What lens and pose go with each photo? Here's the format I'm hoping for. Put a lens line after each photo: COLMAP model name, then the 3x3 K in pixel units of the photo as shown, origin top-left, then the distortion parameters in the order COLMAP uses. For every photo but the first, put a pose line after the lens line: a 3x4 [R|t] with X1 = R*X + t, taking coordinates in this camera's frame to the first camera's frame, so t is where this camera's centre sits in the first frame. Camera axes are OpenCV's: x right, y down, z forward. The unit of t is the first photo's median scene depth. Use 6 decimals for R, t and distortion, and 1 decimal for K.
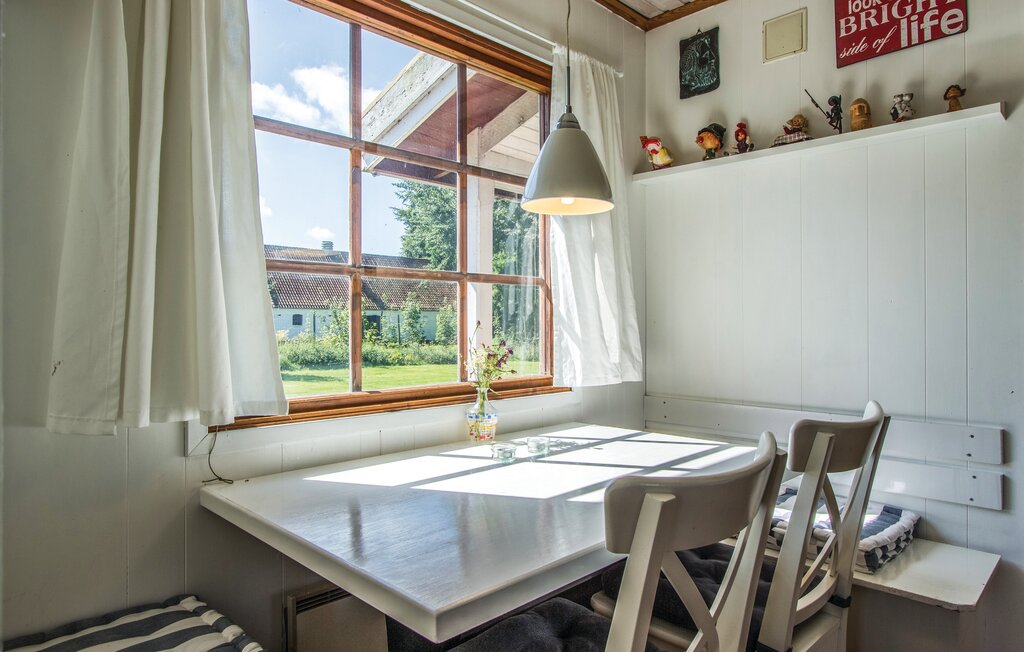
lens RADIAL K [[614.3, 0, 513.2], [0, 614.3, 316.5], [0, 0, 1]] dist [-0.008217, -0.001675]
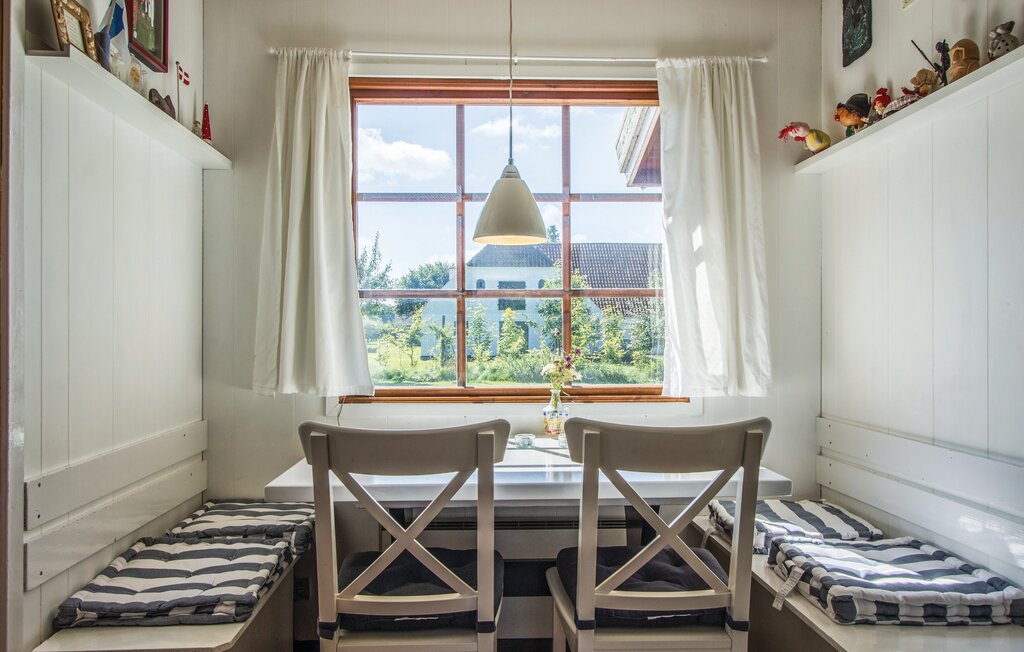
lens RADIAL K [[713.9, 0, 509.7], [0, 713.9, 329.9], [0, 0, 1]] dist [0.002990, 0.002449]
pose [[0.736444, -0.005045, -0.676479, 0.694077], [0.009947, 0.999945, 0.003371, -0.002033], [0.676425, -0.009211, 0.736454, -0.042660]]
